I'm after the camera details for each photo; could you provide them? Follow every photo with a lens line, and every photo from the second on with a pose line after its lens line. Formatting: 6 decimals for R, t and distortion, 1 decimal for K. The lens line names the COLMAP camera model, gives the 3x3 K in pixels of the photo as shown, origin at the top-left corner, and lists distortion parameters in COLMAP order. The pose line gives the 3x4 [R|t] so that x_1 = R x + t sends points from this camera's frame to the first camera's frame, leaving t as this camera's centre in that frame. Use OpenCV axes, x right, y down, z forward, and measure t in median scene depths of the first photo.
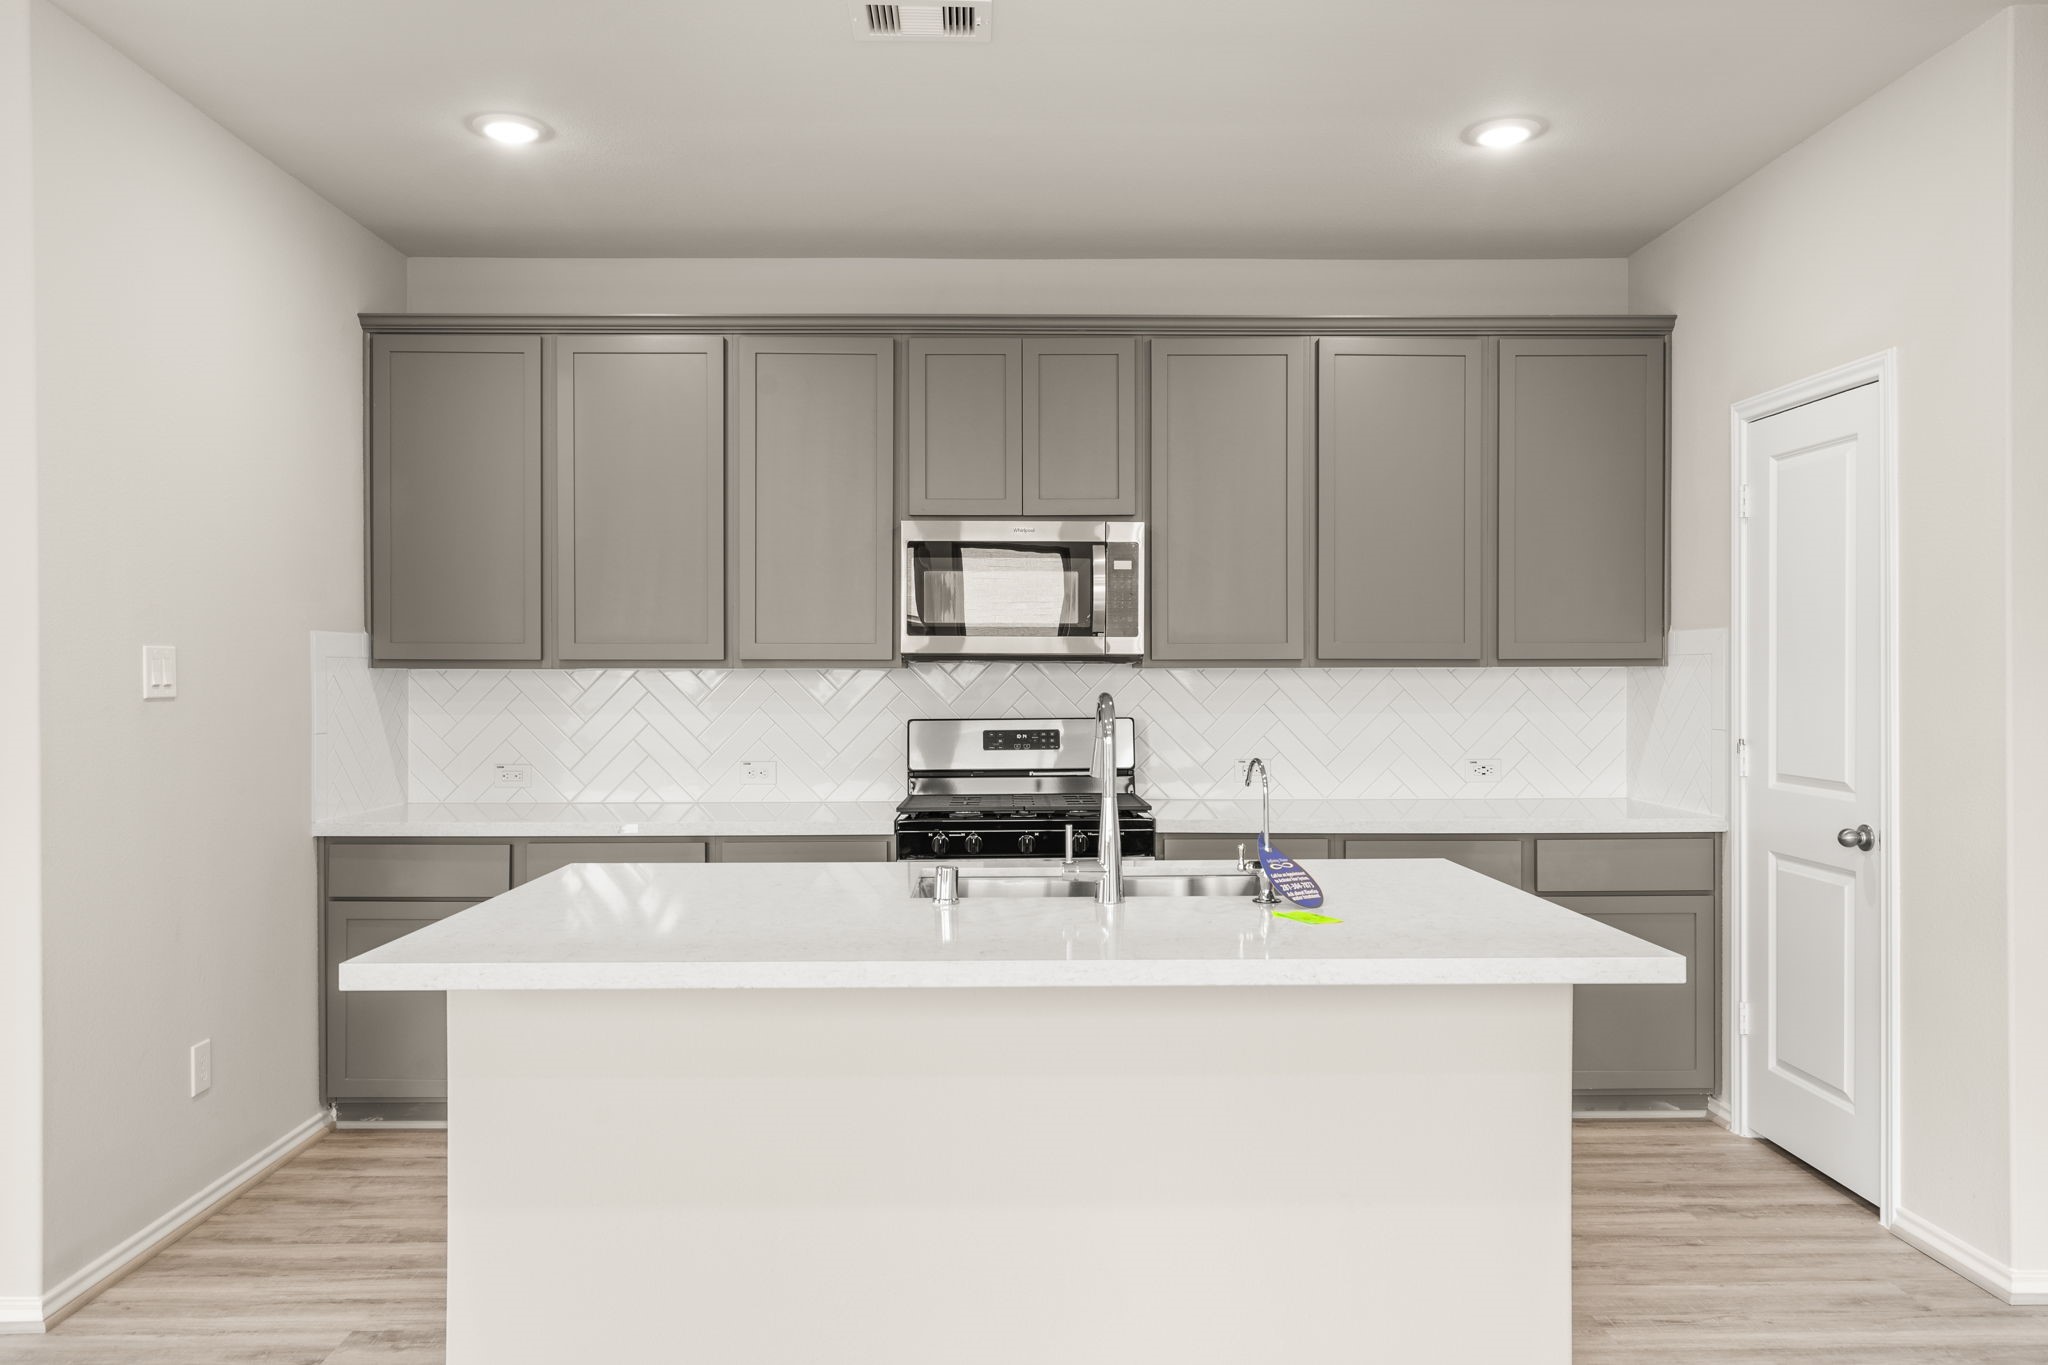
lens RADIAL K [[1376.8, 0, 1024.0], [0, 1376.8, 682.5], [0, 0, 1]] dist [0.000695, -0.004911]
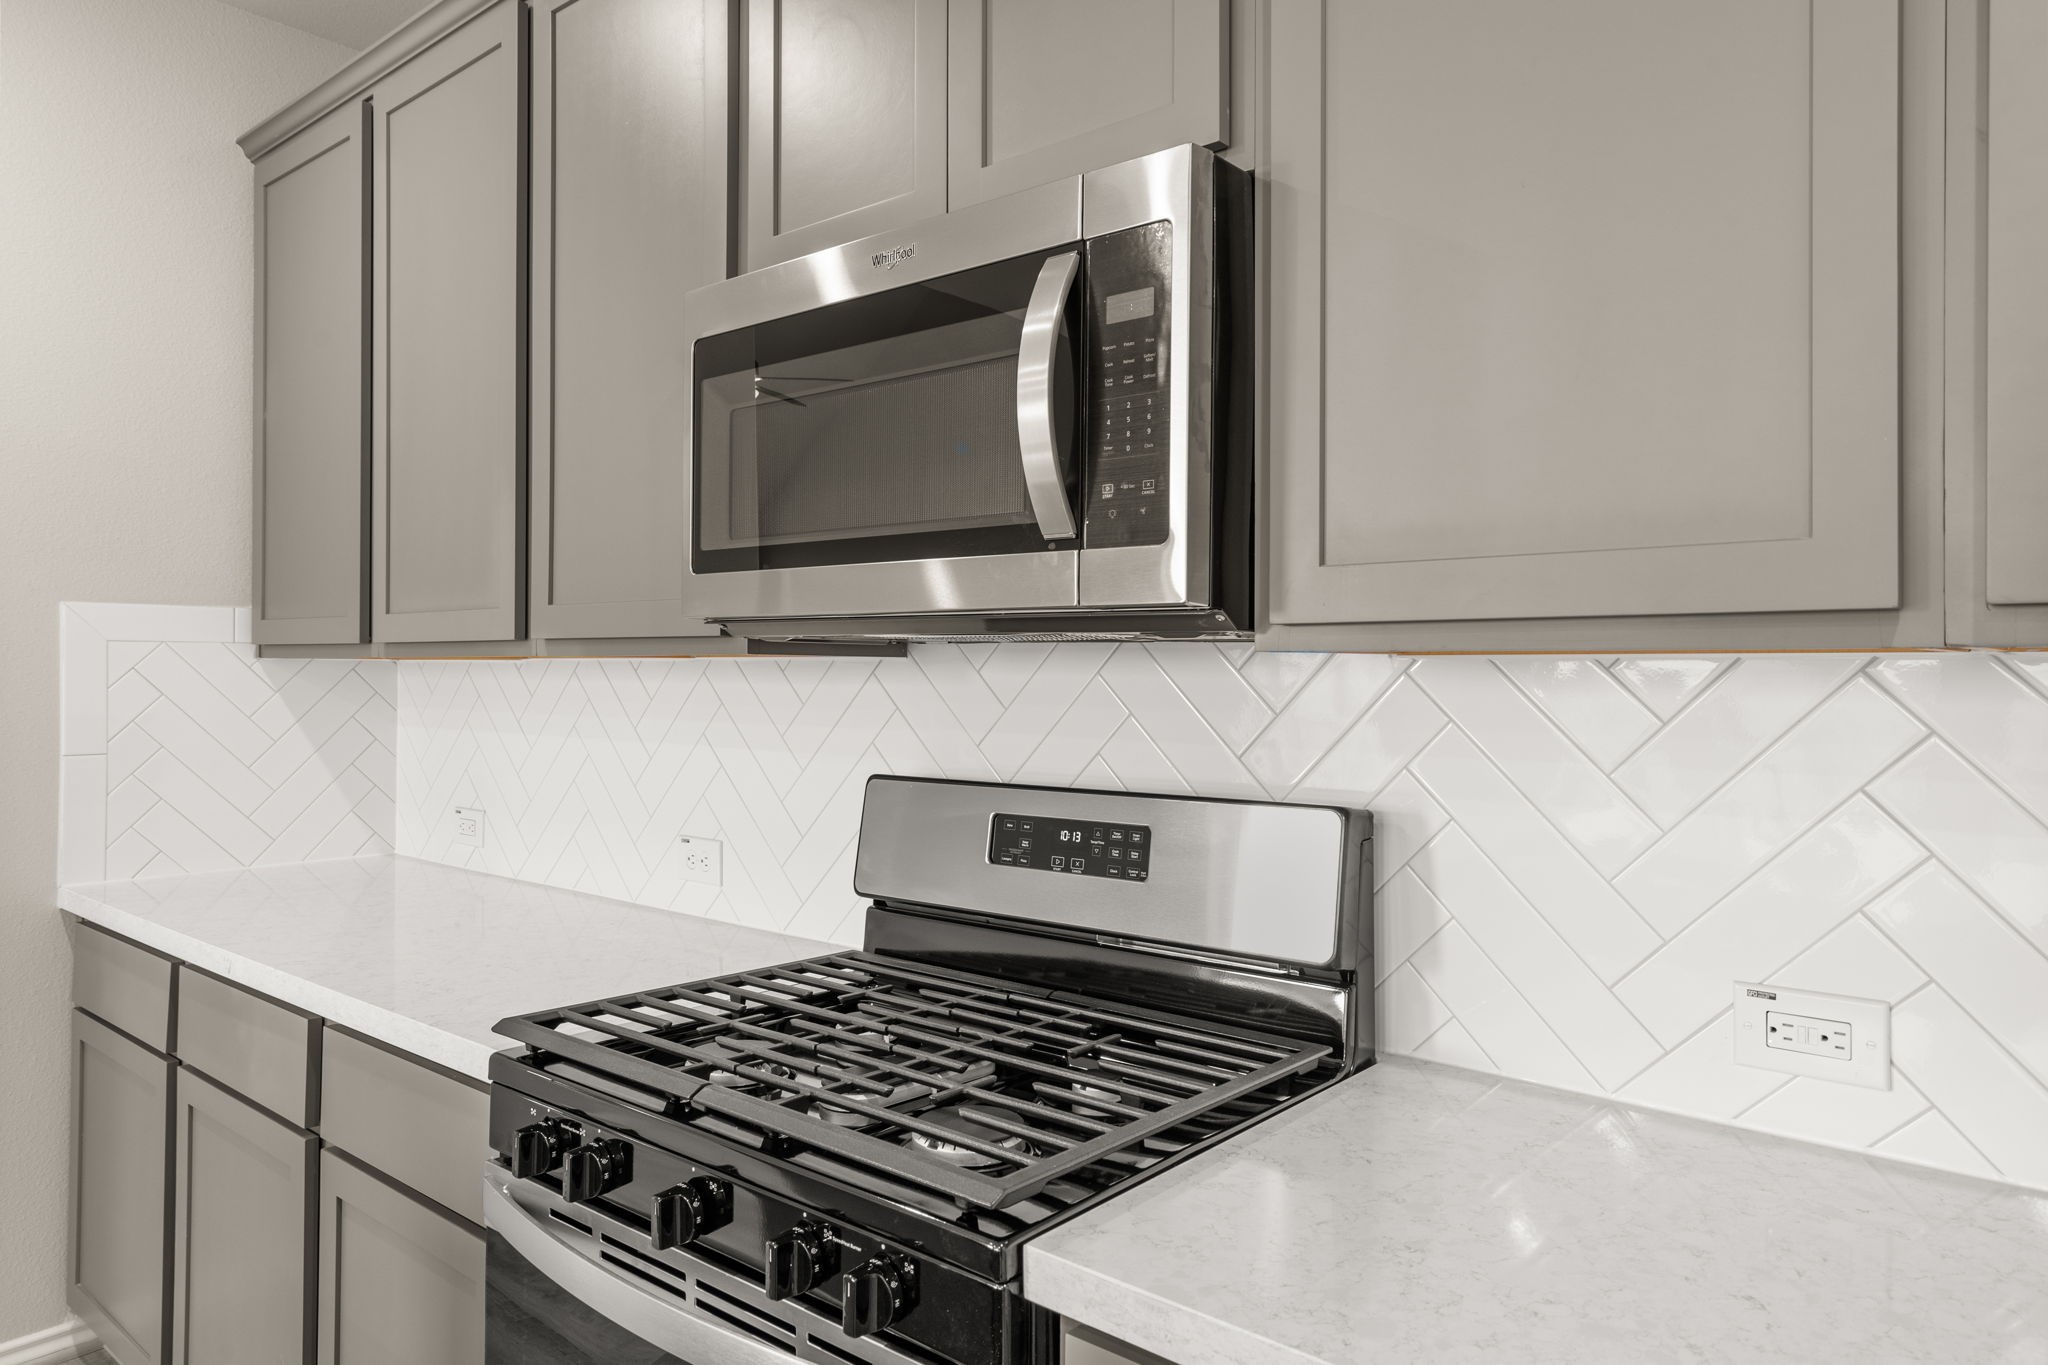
lens RADIAL K [[1320.7, 0, 1016.7], [0, 1320.7, 686.3], [0, 0, 1]] dist [0.003928, 0.003547]
pose [[0.750558, 0.010941, -0.660714, 0.243275], [-0.009416, 0.999938, 0.005862, -0.004406], [0.660737, 0.001822, 0.750615, 0.771192]]
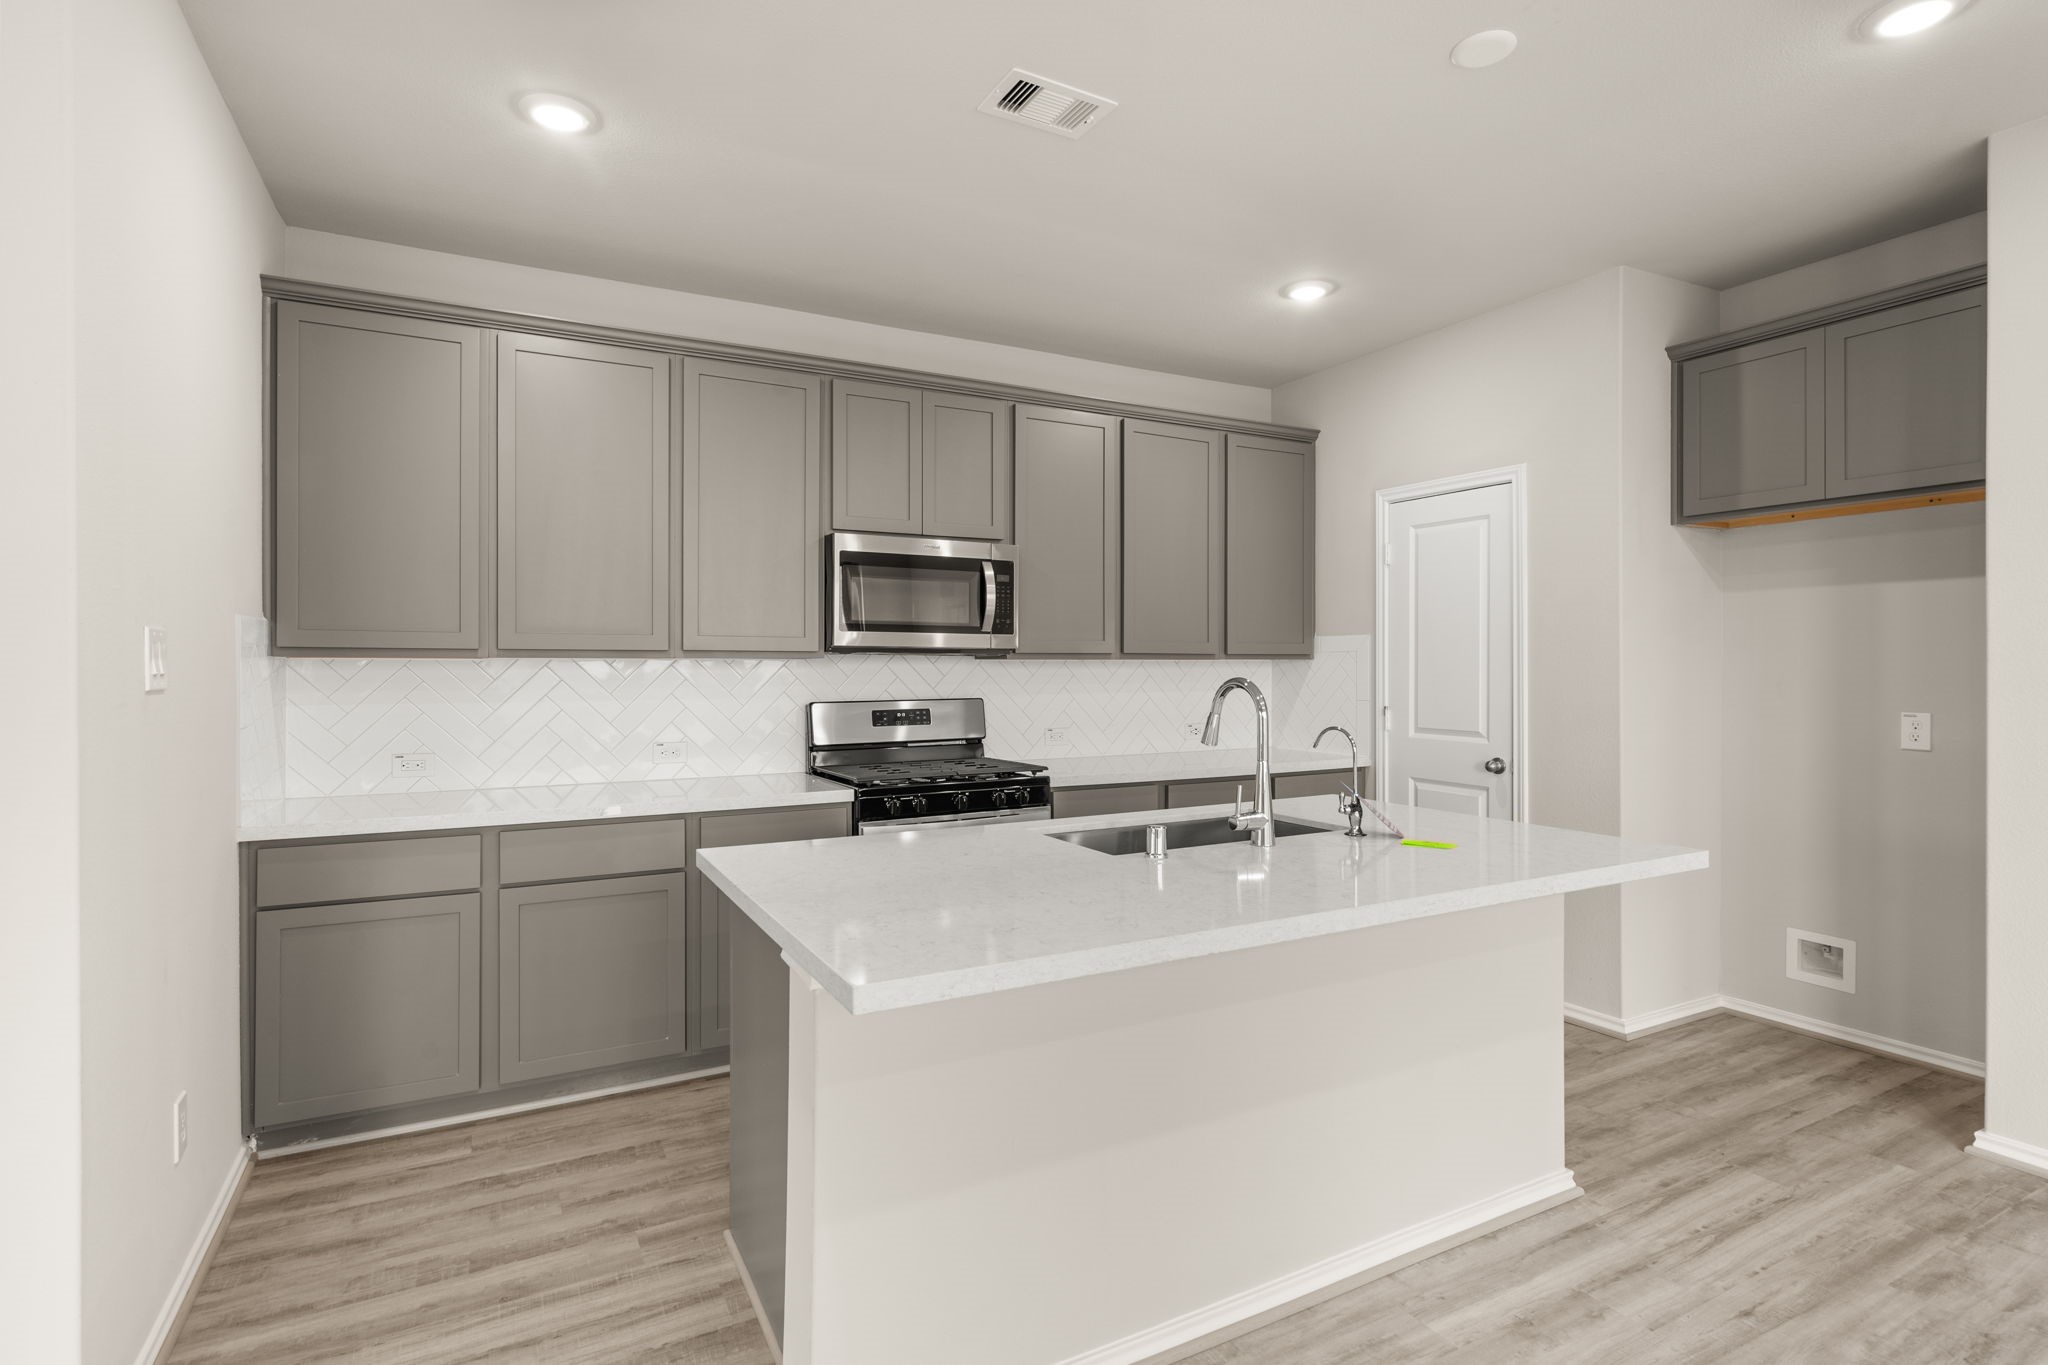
lens RADIAL K [[983.0, 0, 1012.1], [0, 983.0, 665.4], [0, 0, 1]] dist [-0.004520, 0.000093]
pose [[0.892594, 0.000797, 0.450861, -0.332297], [0.001899, 0.999983, -0.005526, 0.000347], [-0.450858, 0.005789, 0.892577, 0.184652]]
